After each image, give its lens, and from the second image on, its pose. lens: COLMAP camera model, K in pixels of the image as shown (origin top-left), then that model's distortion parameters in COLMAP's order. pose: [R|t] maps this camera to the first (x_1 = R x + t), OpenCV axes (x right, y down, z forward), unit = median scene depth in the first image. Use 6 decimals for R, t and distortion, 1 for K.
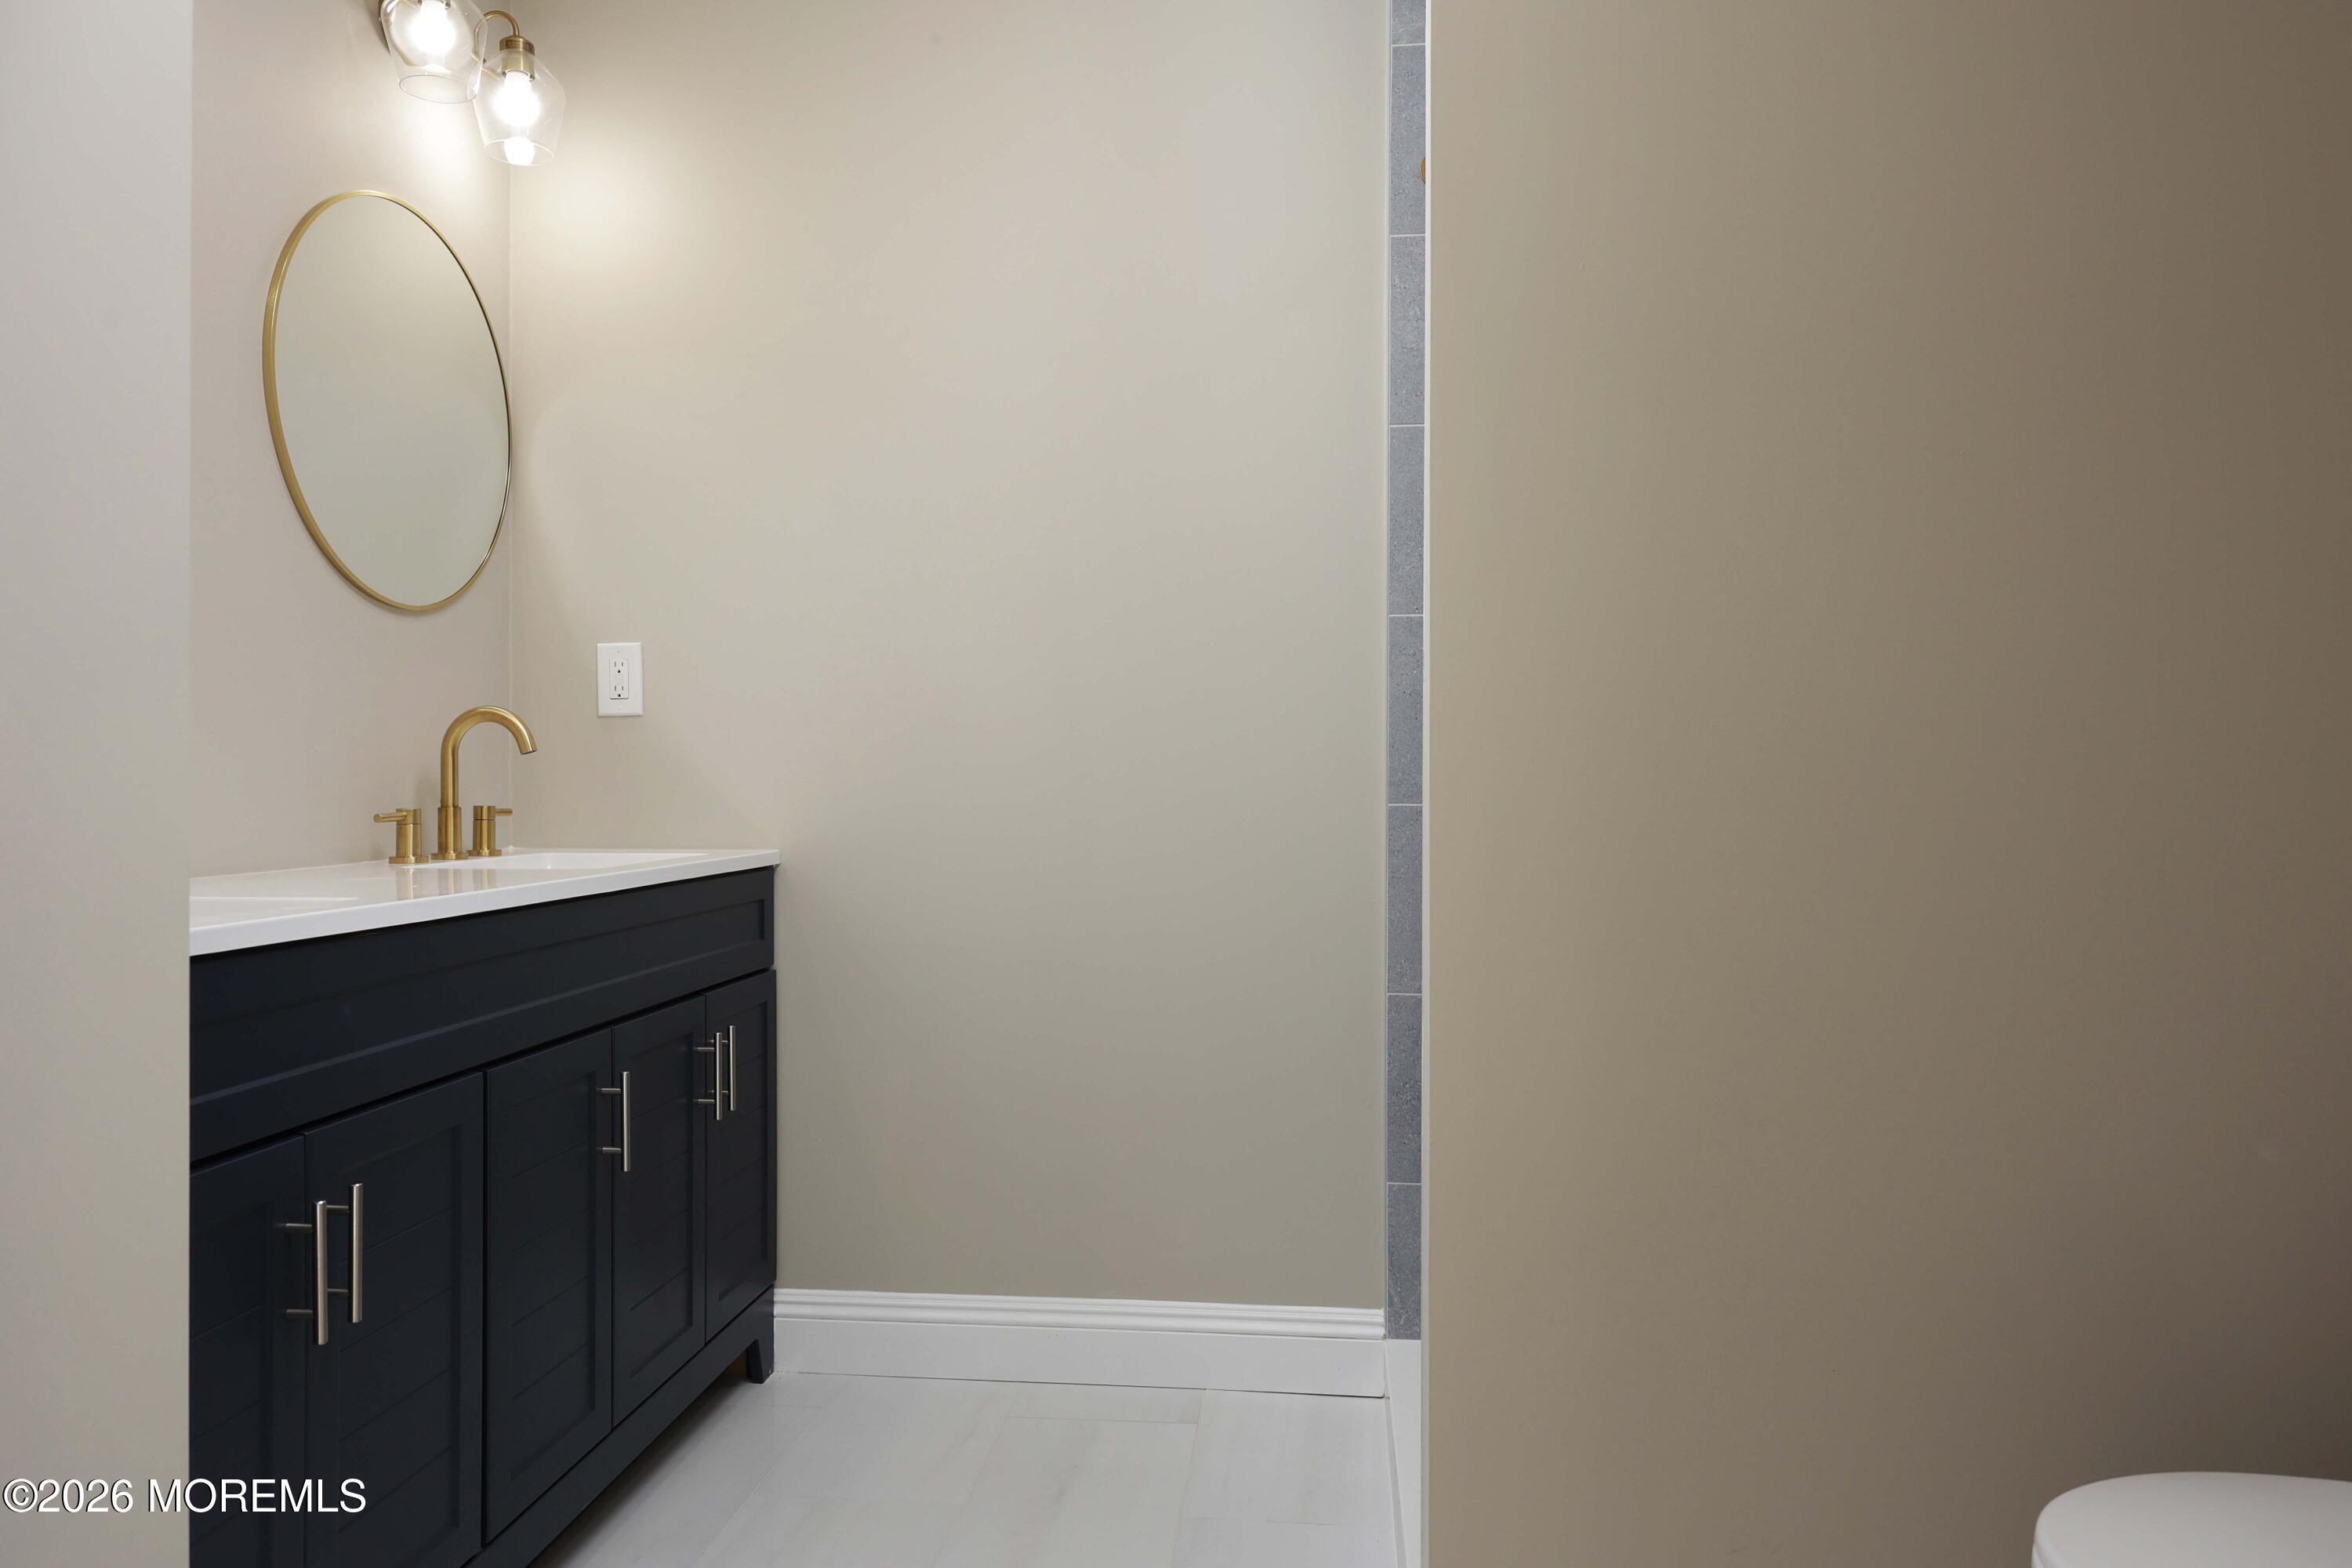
lens RADIAL K [[1569.5, 0, 1172.4], [0, 1569.5, 779.3], [0, 0, 1]] dist [0.004203, -0.000944]
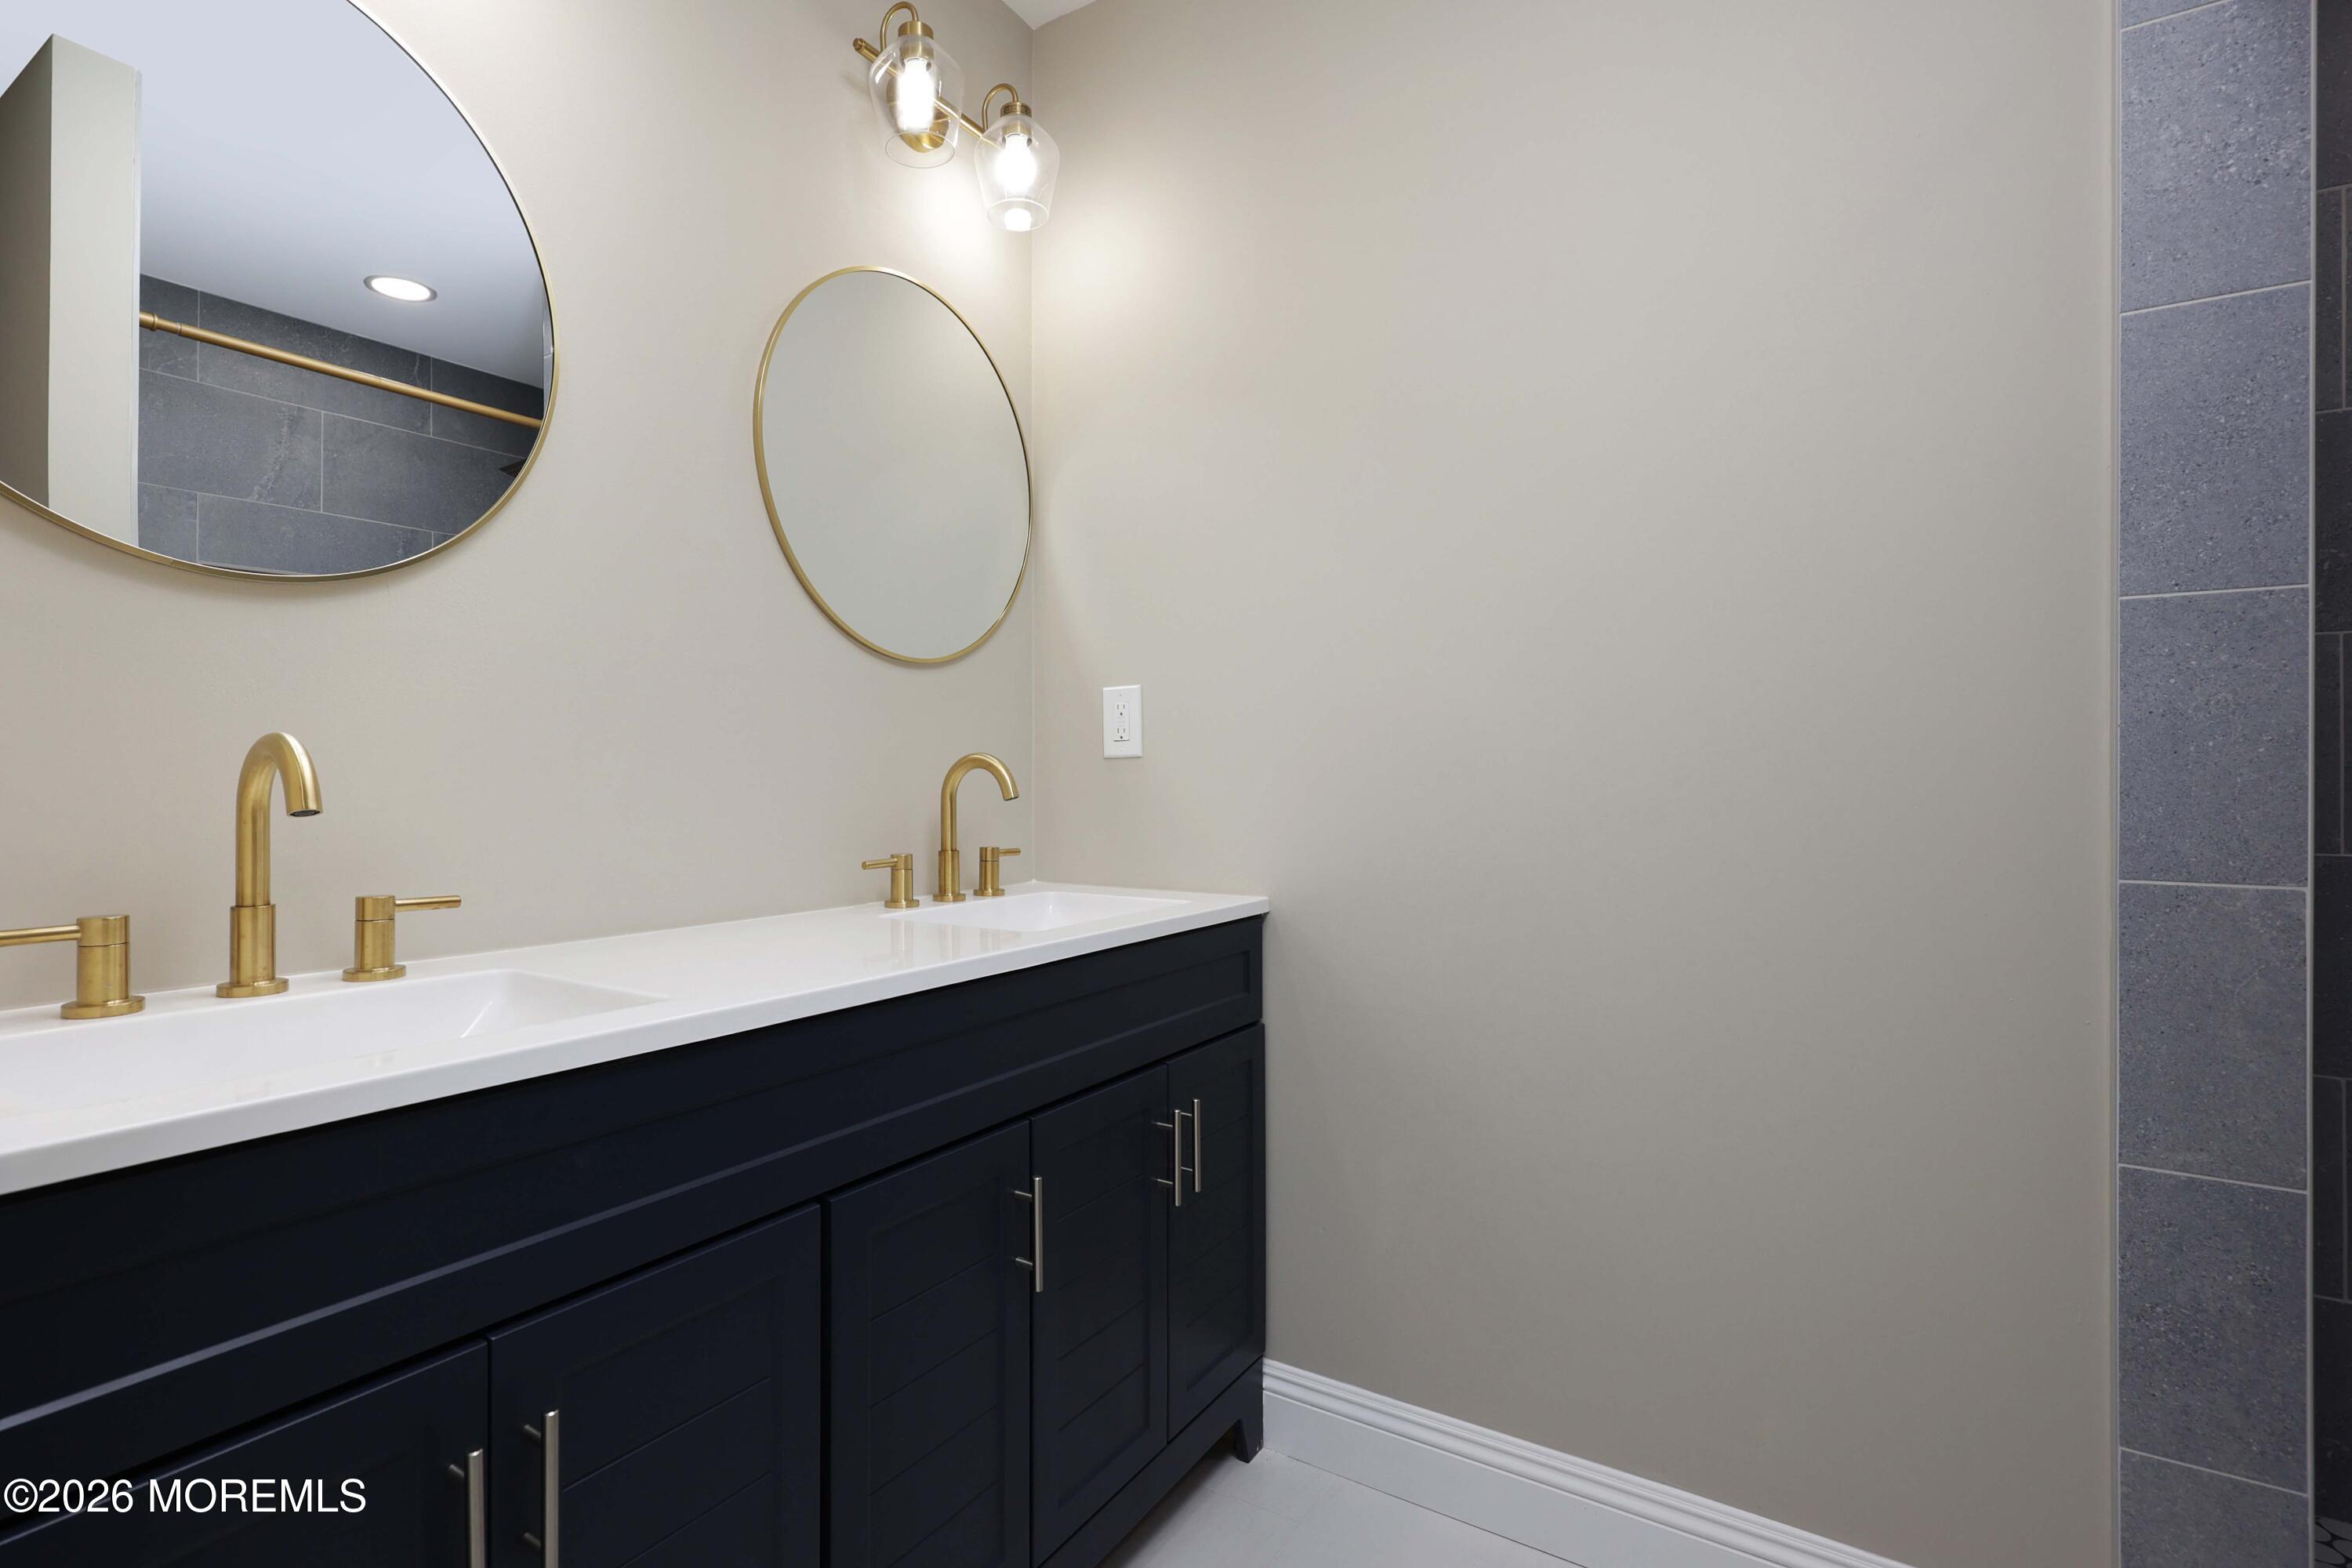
lens RADIAL K [[1102.0, 0, 1121.1], [0, 1102.0, 775.3], [0, 0, 1]] dist [0.006664, -0.000540]
pose [[0.879635, -0.001743, -0.475647, -0.012008], [0.000591, 0.999997, -0.002572, -0.028727], [0.475650, 0.001982, 0.879633, 0.392898]]
